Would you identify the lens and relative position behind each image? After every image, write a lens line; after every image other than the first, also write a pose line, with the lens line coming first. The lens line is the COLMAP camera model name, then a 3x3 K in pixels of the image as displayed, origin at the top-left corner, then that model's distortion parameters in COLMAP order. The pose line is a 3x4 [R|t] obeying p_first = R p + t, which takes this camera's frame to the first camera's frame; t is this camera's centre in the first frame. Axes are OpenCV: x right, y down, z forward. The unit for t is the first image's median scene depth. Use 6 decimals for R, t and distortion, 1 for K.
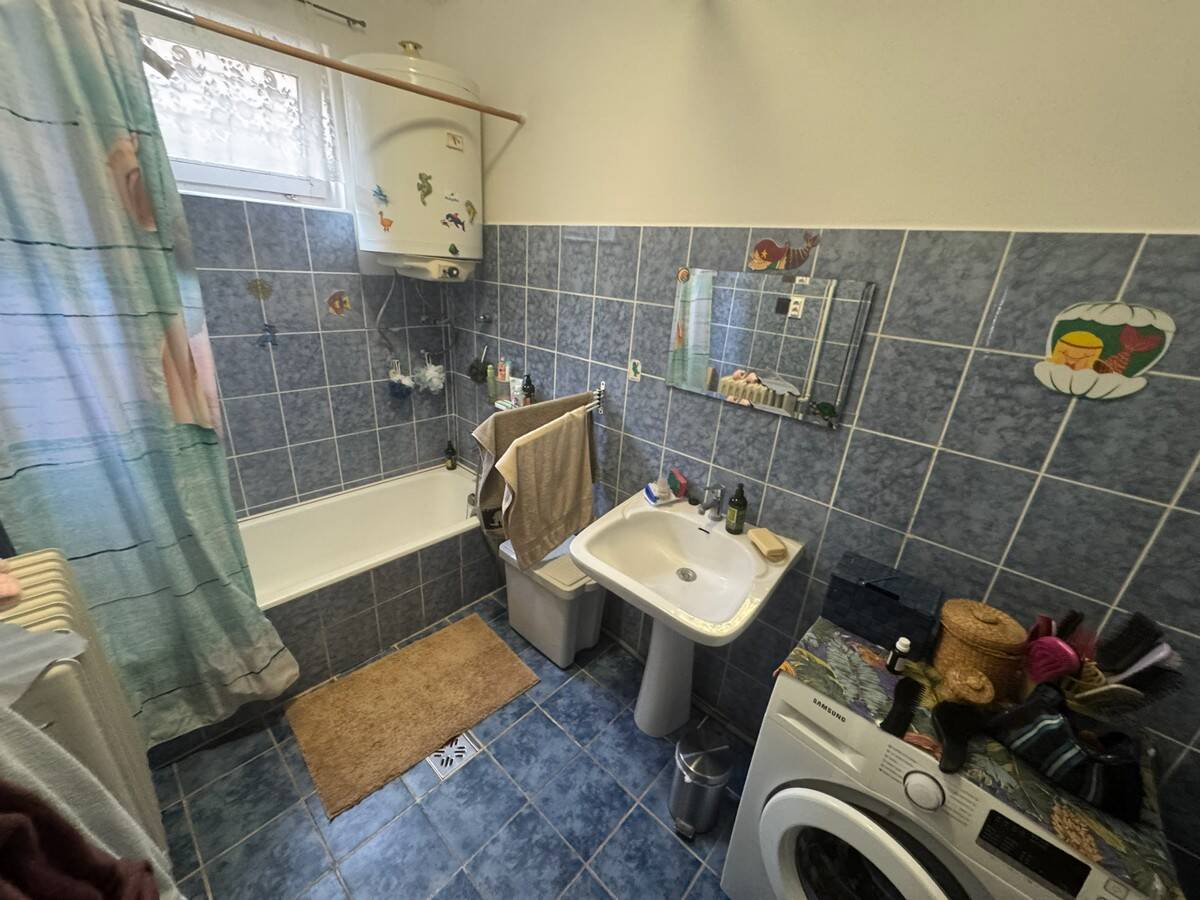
lens RADIAL K [[480.3, 0, 600.0], [0, 480.3, 450.0], [0, 0, 1]] dist [-0.002197, 0.000834]
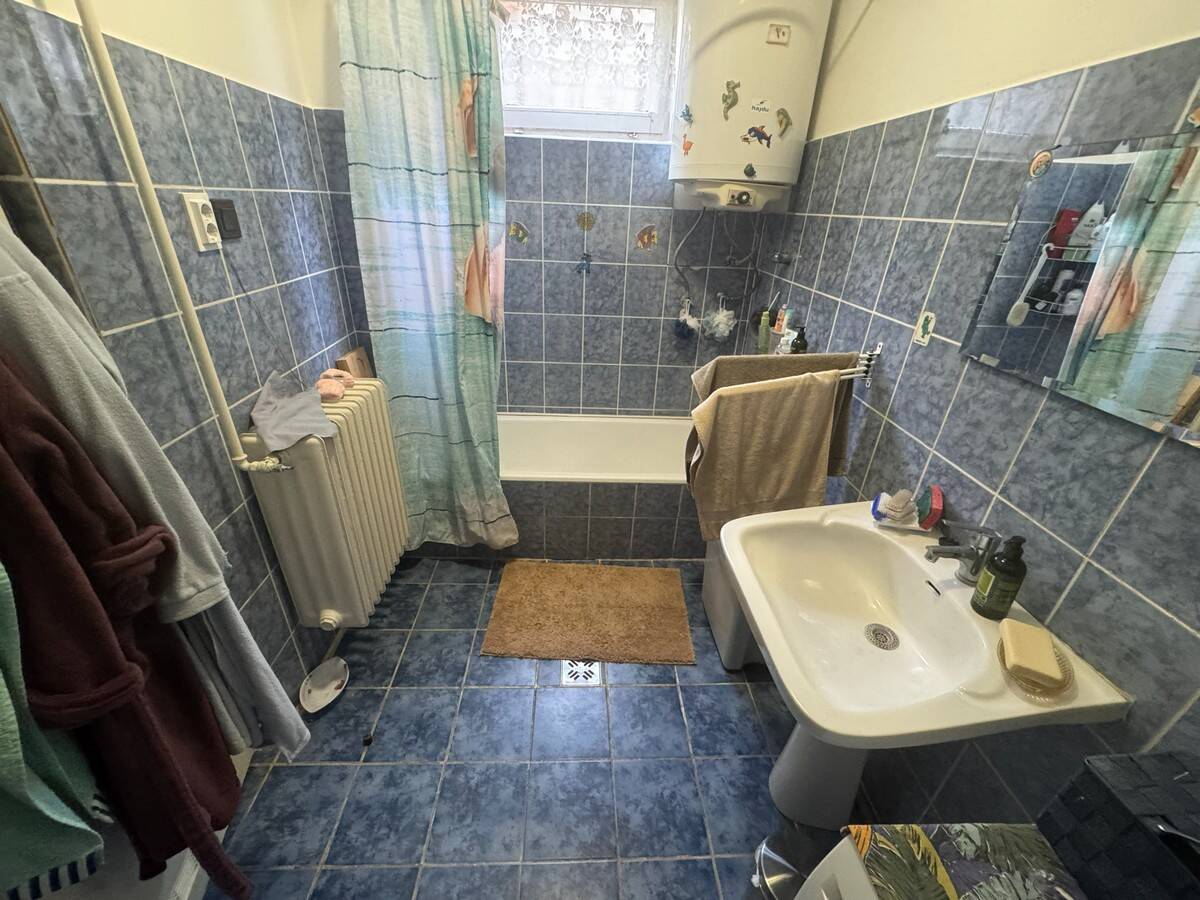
lens RADIAL K [[480.3, 0, 600.0], [0, 480.3, 450.0], [0, 0, 1]] dist [-0.002197, 0.000834]
pose [[0.704372, 0.286347, -0.649511, 0.233256], [-0.251786, 0.956314, 0.148553, 0.010946], [0.663674, 0.058901, 0.745699, 0.204287]]
